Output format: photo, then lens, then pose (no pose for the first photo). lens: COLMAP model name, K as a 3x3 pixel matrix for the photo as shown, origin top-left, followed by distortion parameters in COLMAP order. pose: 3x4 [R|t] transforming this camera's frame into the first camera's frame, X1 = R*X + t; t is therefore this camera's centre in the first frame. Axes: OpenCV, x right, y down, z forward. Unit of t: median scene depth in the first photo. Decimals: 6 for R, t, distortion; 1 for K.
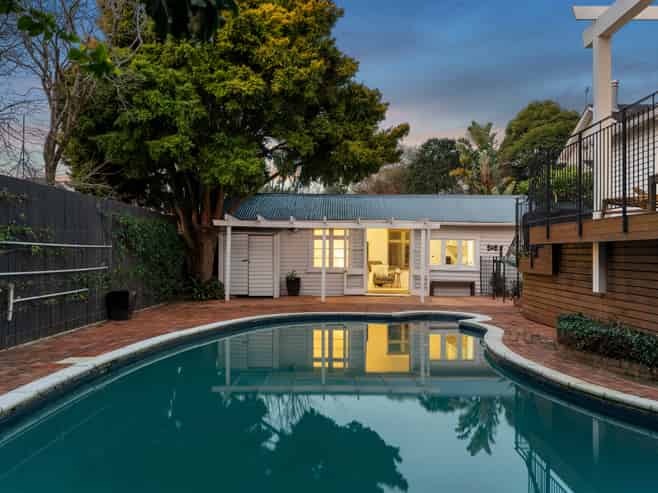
lens RADIAL K [[585.9, 0, 329.6], [0, 585.9, 247.0], [0, 0, 1]] dist [0.003991, -0.002715]
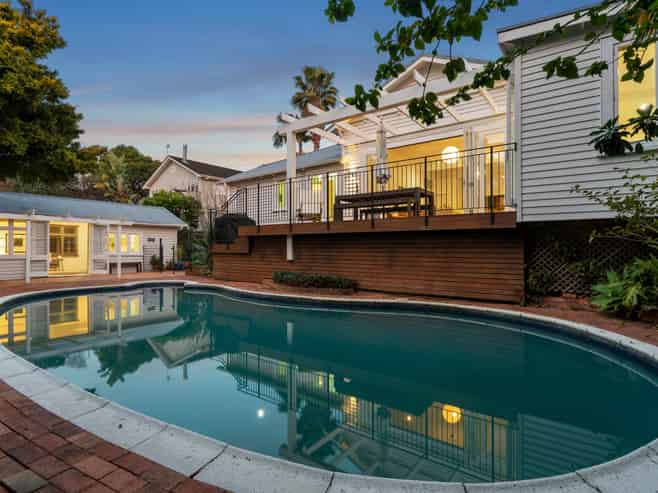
lens RADIAL K [[356.7, 0, 329.4], [0, 356.7, 246.8], [0, 0, 1]] dist [0.004663, 0.000499]
pose [[0.578542, 0.001336, 0.815652, -0.210174], [-0.006663, 0.999973, 0.003089, 0.013541], [-0.815626, -0.007222, 0.578535, 0.087200]]
